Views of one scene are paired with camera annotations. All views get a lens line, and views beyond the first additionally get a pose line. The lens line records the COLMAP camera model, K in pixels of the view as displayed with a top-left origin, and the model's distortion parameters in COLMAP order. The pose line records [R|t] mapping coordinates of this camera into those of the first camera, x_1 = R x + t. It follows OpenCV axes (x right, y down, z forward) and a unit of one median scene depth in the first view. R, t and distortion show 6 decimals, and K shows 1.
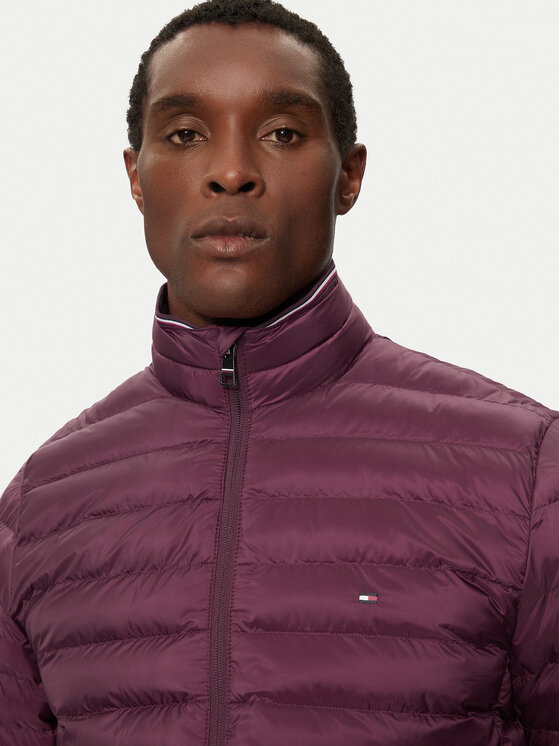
lens RADIAL K [[1214.1, 0, 279.8], [0, 1214.1, 373.2], [0, 0, 1]] dist [-0.002249, 0.000000]
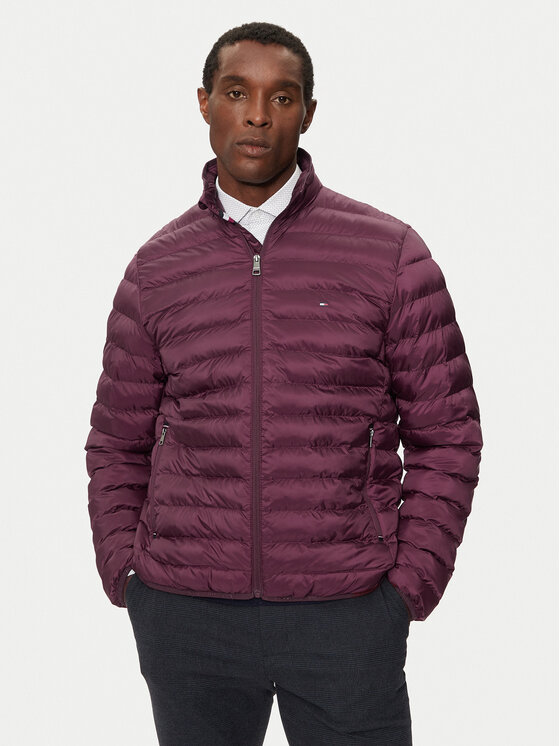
lens RADIAL K [[951.0, 0, 278.4], [0, 951.0, 371.1], [0, 0, 1]] dist [0.218036, 0.000000]
pose [[0.994683, 0.067376, 0.077889, -0.105759], [-0.080981, 0.978947, 0.187361, -0.043303], [-0.063626, -0.192672, 0.979198, -0.793842]]
